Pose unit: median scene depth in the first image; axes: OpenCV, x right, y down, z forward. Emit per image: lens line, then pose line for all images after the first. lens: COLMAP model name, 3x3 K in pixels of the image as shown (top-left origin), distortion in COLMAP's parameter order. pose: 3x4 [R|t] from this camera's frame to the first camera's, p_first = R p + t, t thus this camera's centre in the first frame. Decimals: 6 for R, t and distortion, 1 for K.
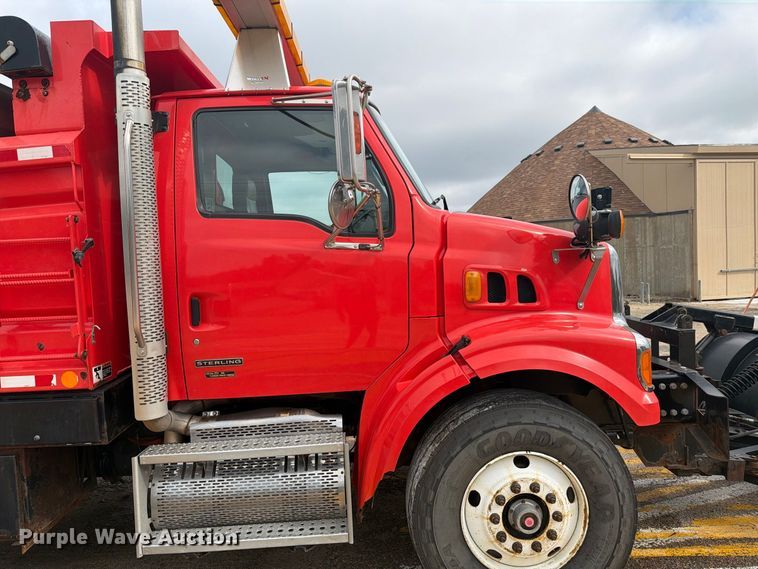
lens RADIAL K [[529.9, 0, 372.6], [0, 529.9, 284.5], [0, 0, 1]] dist [0.091035, -0.150397]
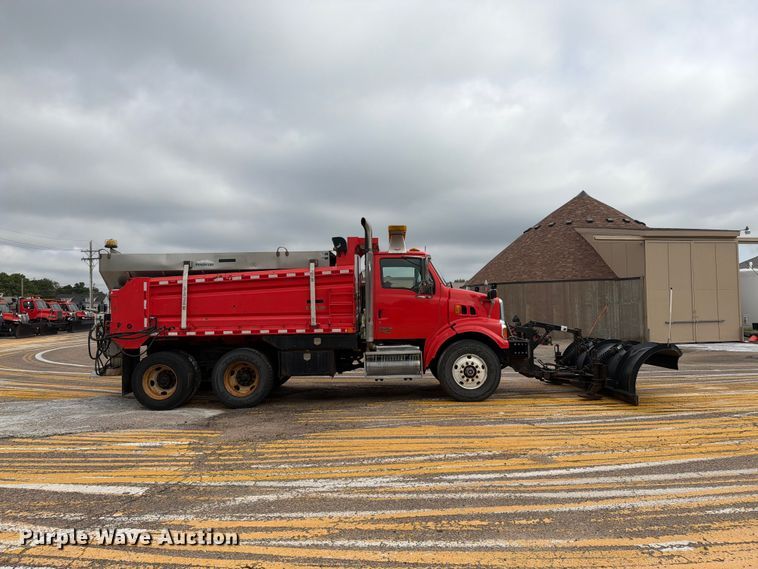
lens RADIAL K [[529.9, 0, 372.6], [0, 529.9, 284.5], [0, 0, 1]] dist [0.091035, -0.150397]
pose [[0.998851, 0.026424, -0.039990, -0.239892], [-0.030037, 0.995249, -0.092610, 0.183666], [0.037353, 0.093705, 0.994899, -2.579593]]
